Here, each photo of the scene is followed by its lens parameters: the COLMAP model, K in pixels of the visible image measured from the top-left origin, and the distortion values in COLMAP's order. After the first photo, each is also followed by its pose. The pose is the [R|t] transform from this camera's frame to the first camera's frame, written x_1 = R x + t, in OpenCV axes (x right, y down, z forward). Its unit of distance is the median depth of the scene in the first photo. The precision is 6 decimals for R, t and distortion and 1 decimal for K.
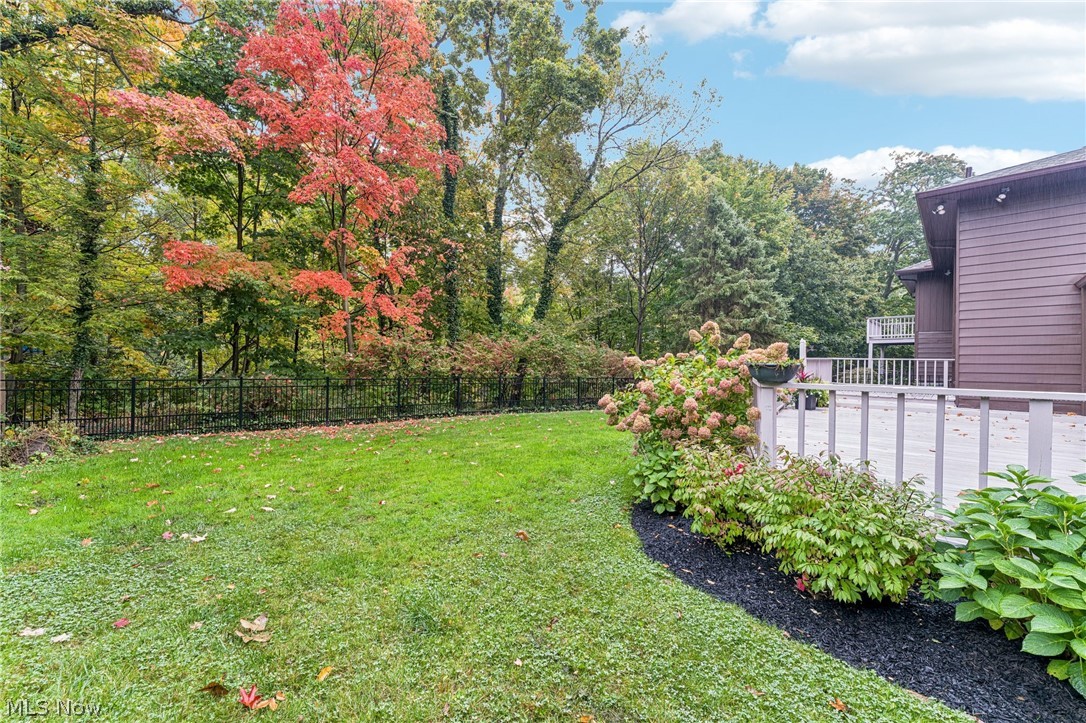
lens RADIAL K [[438.7, 0, 543.2], [0, 438.7, 367.0], [0, 0, 1]] dist [-0.000248, -0.000067]
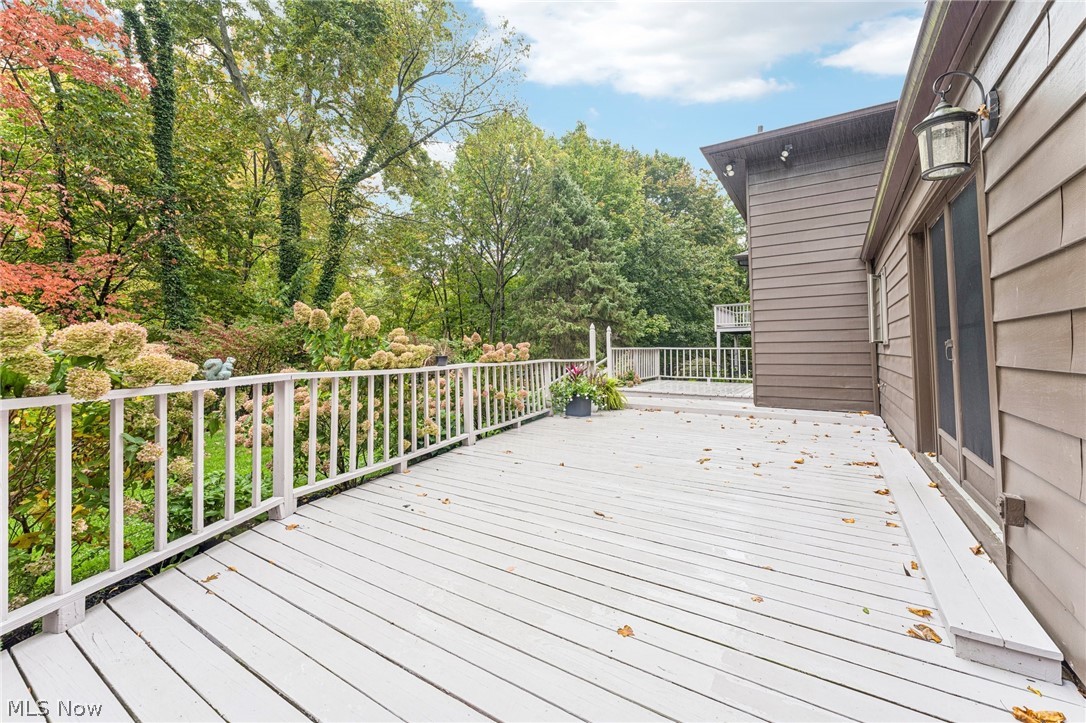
lens RADIAL K [[438.7, 0, 549.5], [0, 438.7, 336.4], [0, 0, 1]] dist [-0.000248, -0.000067]
pose [[0.983442, -0.001244, 0.181221, 0.211005], [0.010287, 0.998747, -0.048971, -0.001339], [-0.180933, 0.050024, 0.982222, 0.127428]]
